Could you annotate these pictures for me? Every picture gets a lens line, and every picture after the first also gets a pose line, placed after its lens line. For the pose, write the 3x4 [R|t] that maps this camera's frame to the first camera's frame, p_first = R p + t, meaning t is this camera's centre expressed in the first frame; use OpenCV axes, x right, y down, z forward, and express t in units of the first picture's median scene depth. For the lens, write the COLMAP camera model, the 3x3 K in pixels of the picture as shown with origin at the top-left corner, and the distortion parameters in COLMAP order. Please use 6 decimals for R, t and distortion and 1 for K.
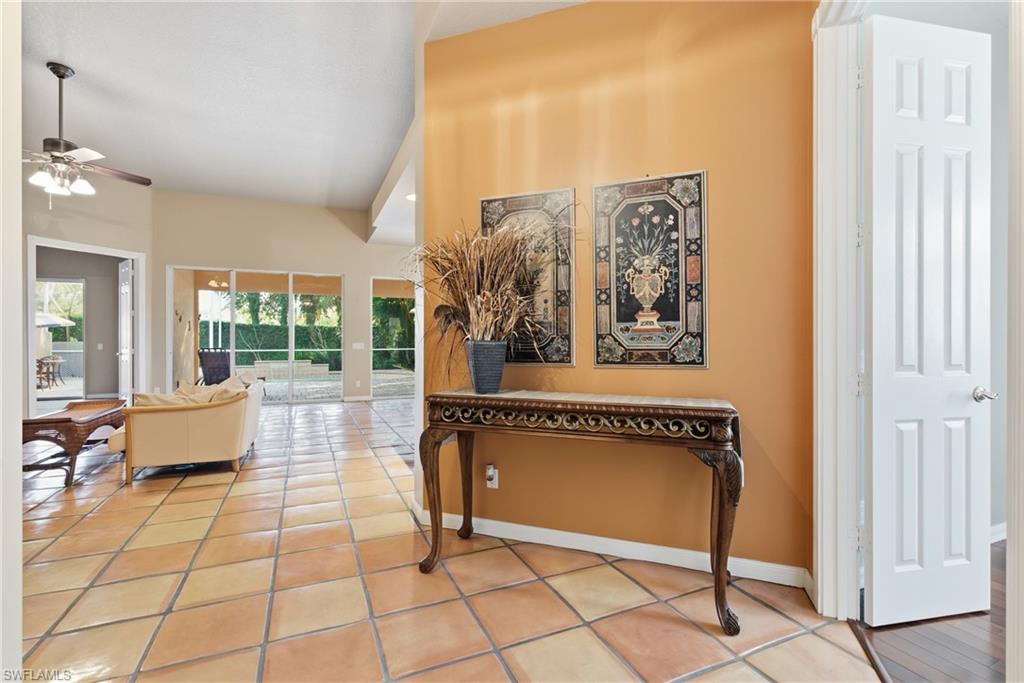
lens RADIAL K [[466.6, 0, 512.0], [0, 466.6, 341.5], [0, 0, 1]] dist [-0.003250, -0.000550]
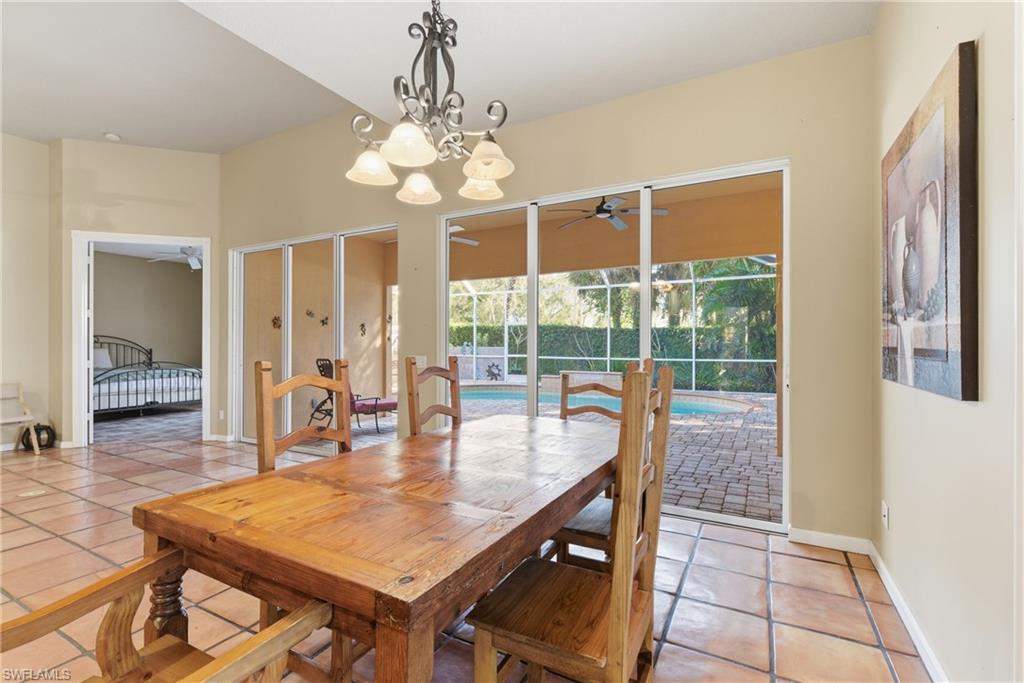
lens RADIAL K [[466.9, 0, 512.7], [0, 466.9, 345.8], [0, 0, 1]] dist [-0.003468, -0.000369]
pose [[0.609239, -0.002393, -0.792983, 0.106652], [0.000909, 0.999997, -0.002320, -0.003745], [0.792986, 0.000692, 0.609239, 0.720544]]
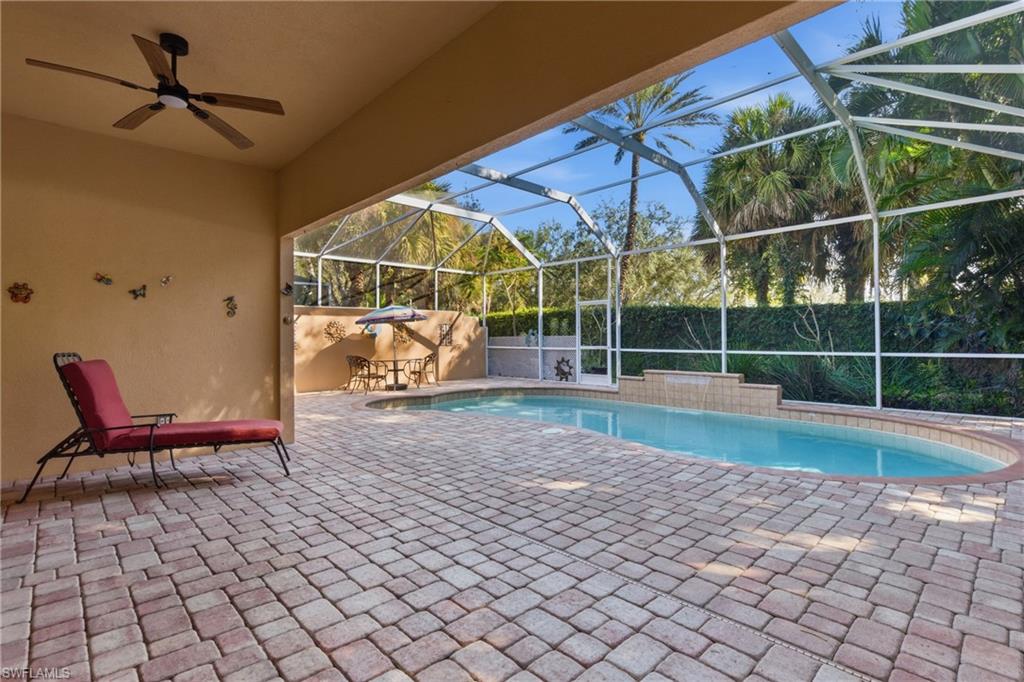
lens RADIAL K [[485.6, 0, 512.6], [0, 485.6, 331.8], [0, 0, 1]] dist [0.001725, 0.000264]
pose [[0.336826, -0.018666, -0.941382, -0.092324], [0.009087, 0.999821, -0.016573, 0.005739], [0.941523, -0.002972, 0.336936, 1.121516]]
